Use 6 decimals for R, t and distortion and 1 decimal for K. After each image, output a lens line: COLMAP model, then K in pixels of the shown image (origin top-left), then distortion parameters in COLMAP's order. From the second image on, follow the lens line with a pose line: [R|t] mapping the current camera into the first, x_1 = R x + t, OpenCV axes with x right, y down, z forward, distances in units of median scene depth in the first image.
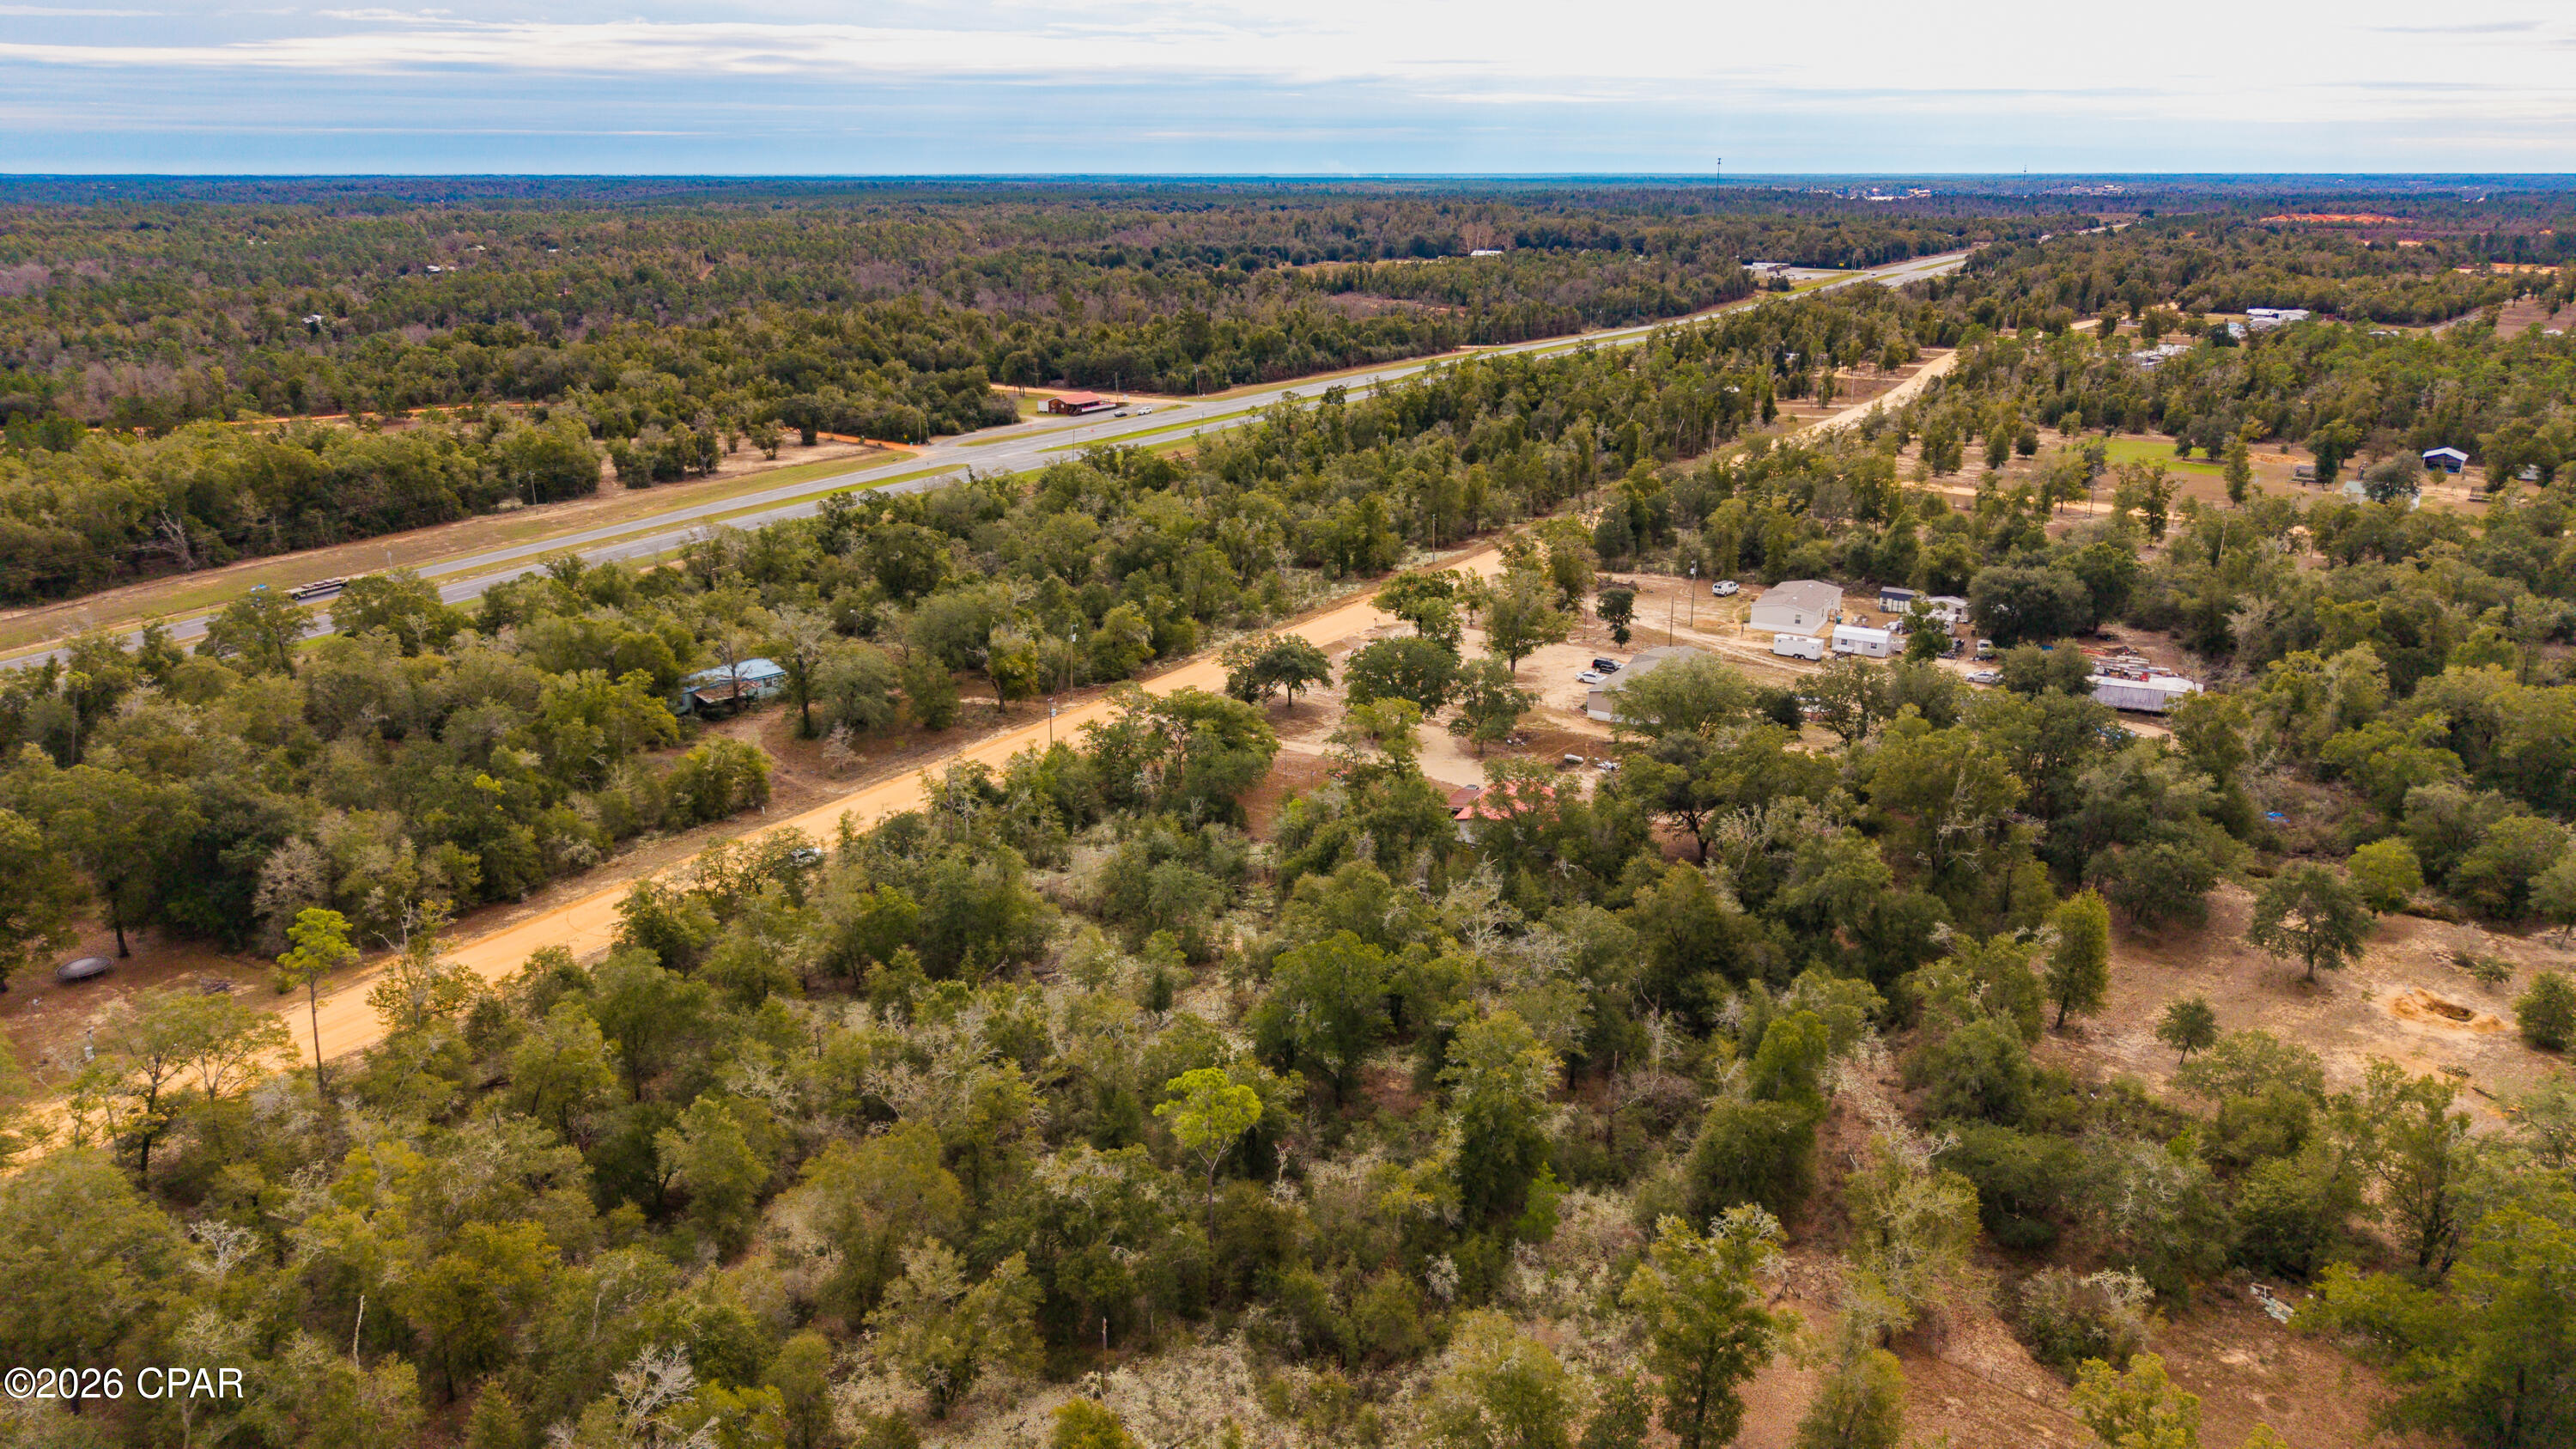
lens RADIAL K [[1728.1, 0, 1291.7], [0, 1728.1, 722.8], [0, 0, 1]] dist [0.008577, -0.013303]
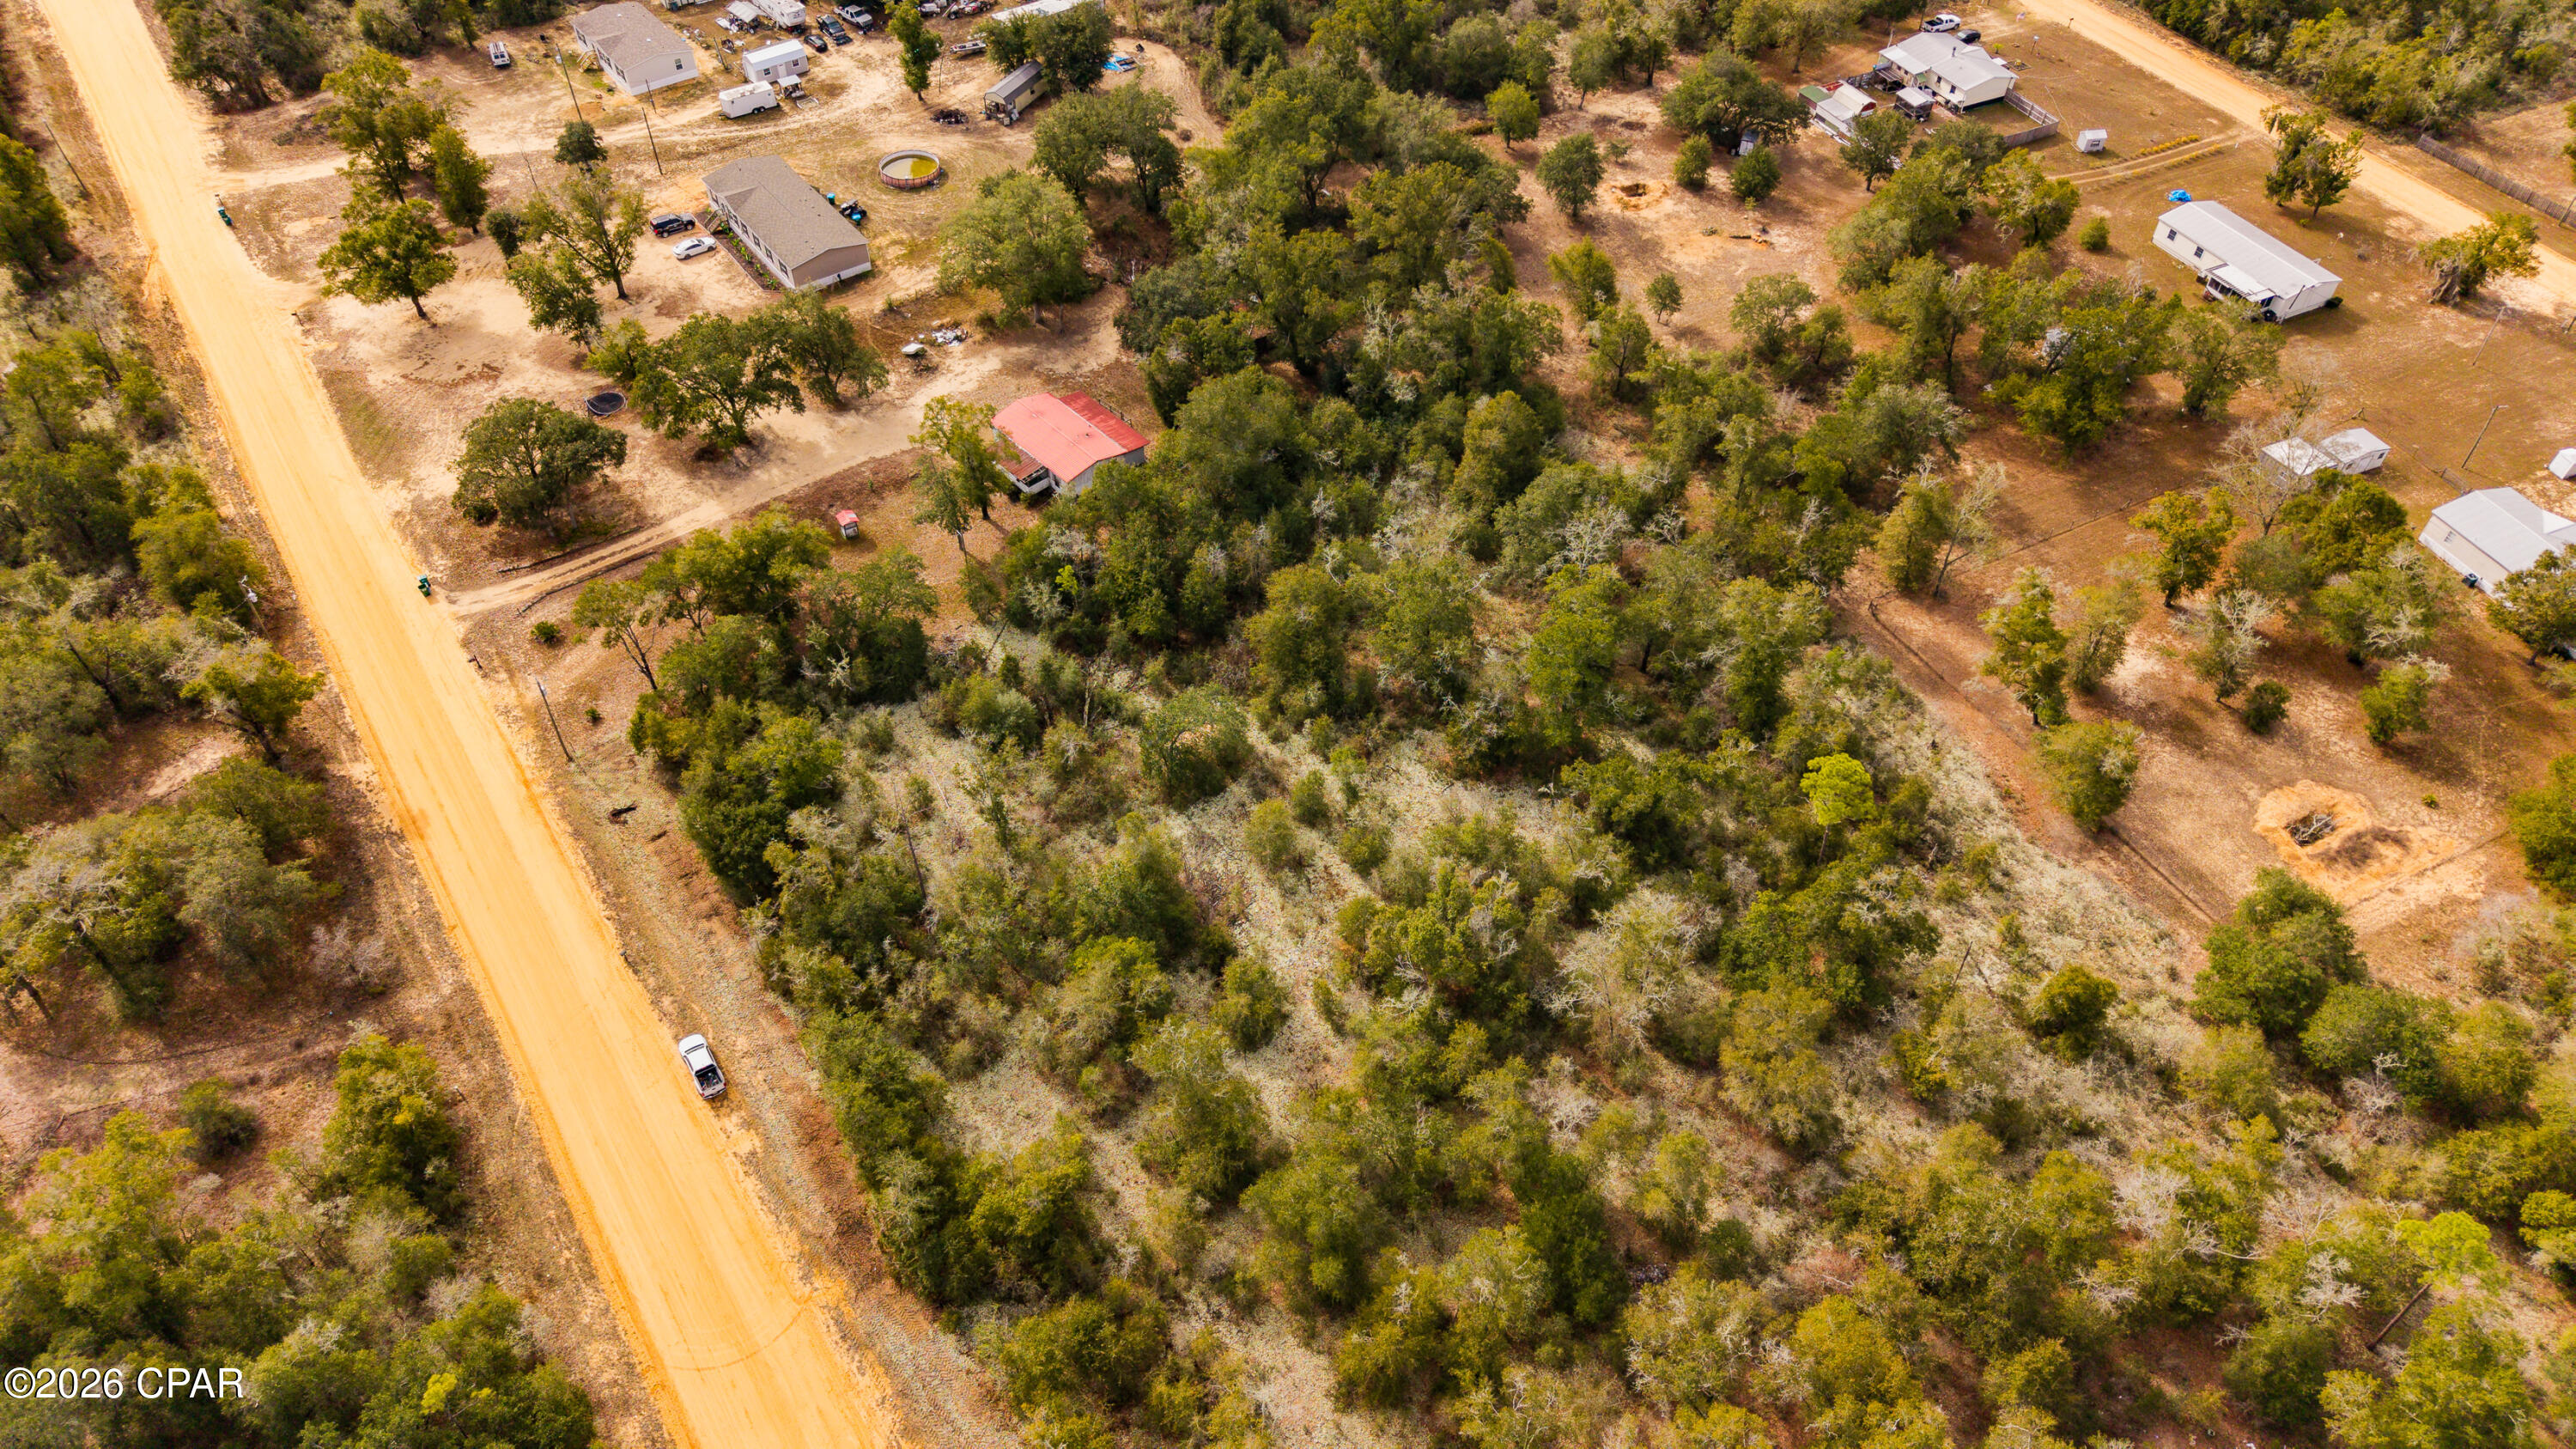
lens RADIAL K [[1728.1, 0, 1293.5], [0, 1728.1, 728.8], [0, 0, 1]] dist [0.008577, -0.013303]
pose [[0.367881, -0.672451, 0.642241, -0.607322], [0.276399, 0.738537, 0.614953, -0.425489], [-0.887844, -0.048714, 0.457559, 0.510753]]
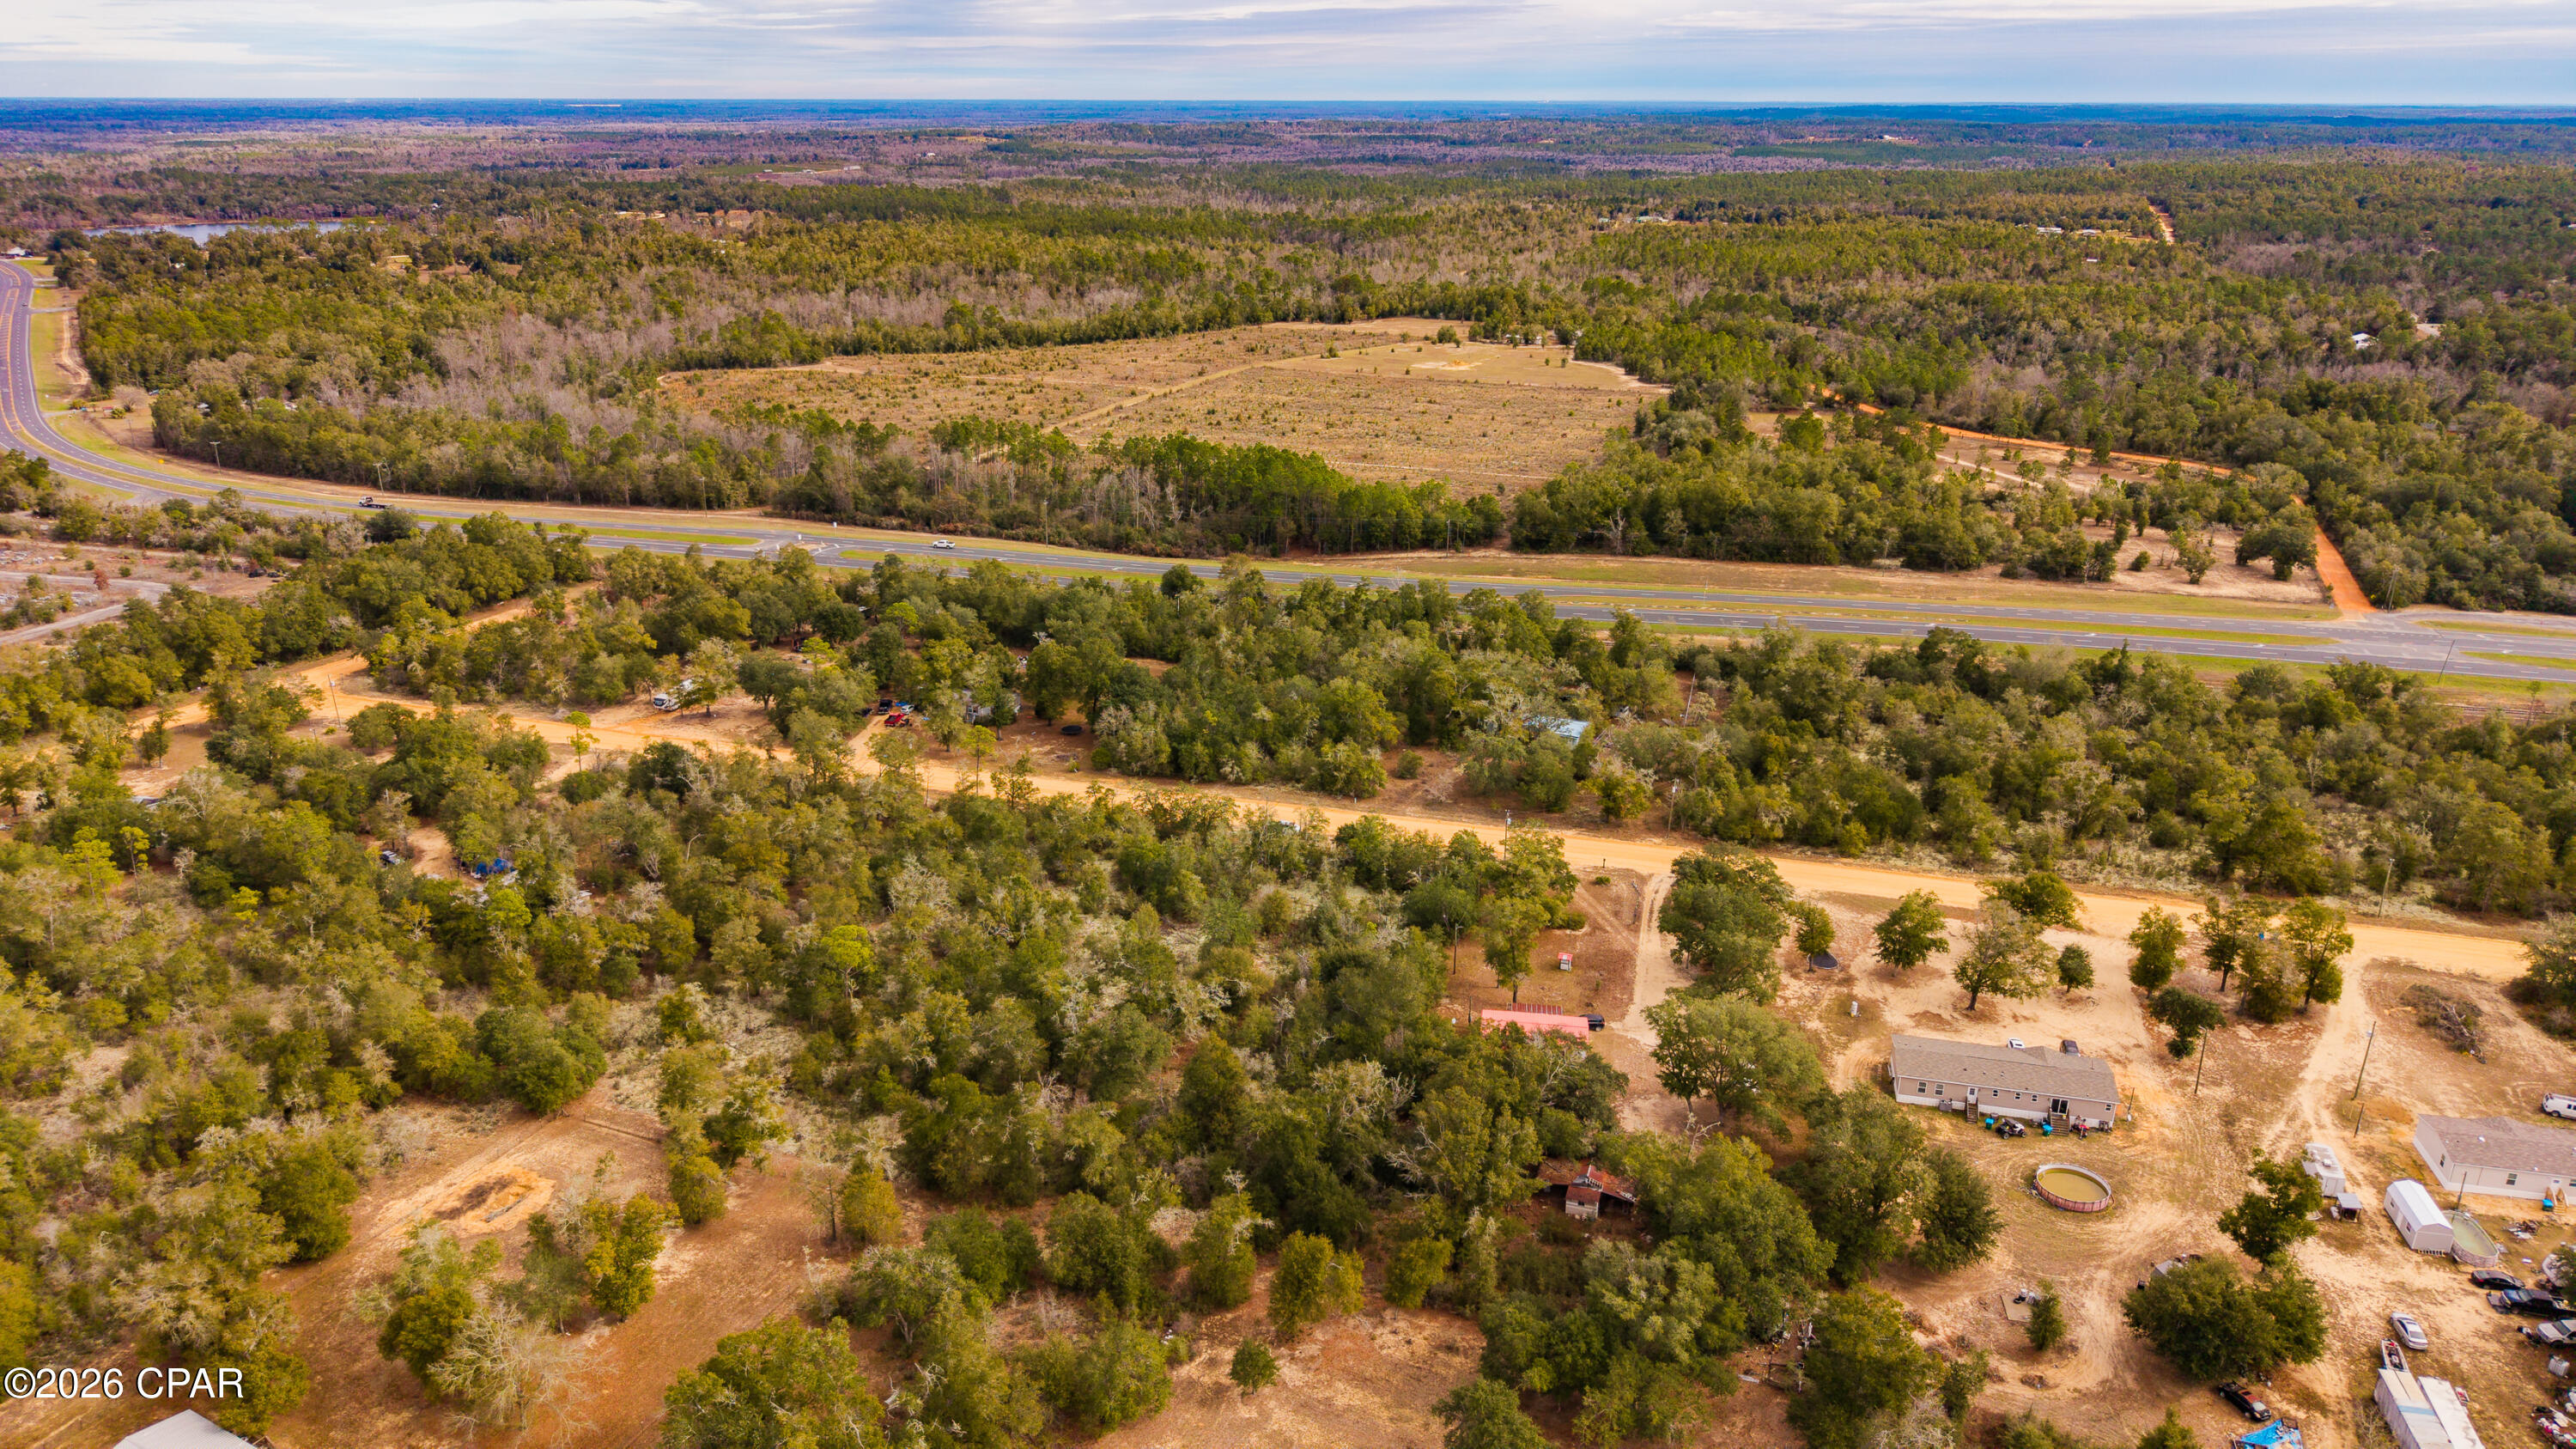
lens RADIAL K [[1728.1, 0, 1291.0], [0, 1728.1, 725.1], [0, 0, 1]] dist [0.008577, -0.013303]
pose [[0.306379, 0.328395, -0.893470, 1.184654], [-0.293382, 0.925493, 0.239562, -0.420266], [0.905571, 0.188731, 0.379897, 0.426662]]
